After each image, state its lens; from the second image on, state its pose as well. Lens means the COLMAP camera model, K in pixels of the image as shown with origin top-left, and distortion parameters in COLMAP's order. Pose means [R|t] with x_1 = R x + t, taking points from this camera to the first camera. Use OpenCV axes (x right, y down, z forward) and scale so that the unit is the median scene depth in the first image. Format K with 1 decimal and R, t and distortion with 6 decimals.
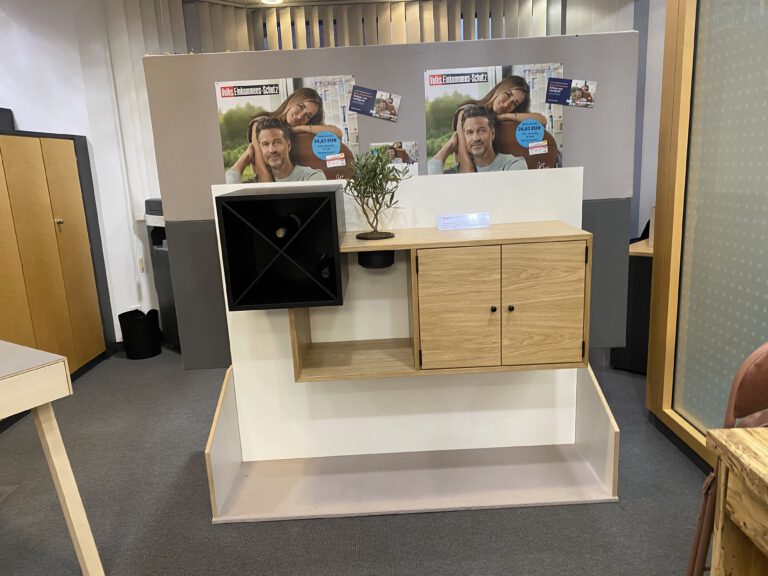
lens RADIAL K [[589.2, 0, 384.0], [0, 589.2, 288.0], [0, 0, 1]] dist [0.015070, 0.000837]
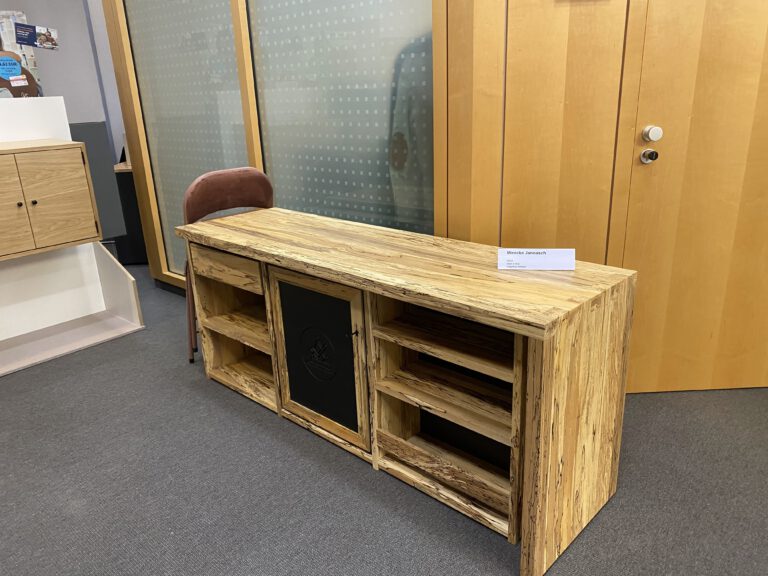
lens RADIAL K [[589.2, 0, 384.0], [0, 589.2, 288.0], [0, 0, 1]] dist [0.015070, 0.000837]
pose [[0.677159, -0.223539, 0.701061, -0.194071], [0.164926, 0.974608, 0.151458, 0.125962], [-0.717116, 0.013062, 0.696831, -0.417875]]
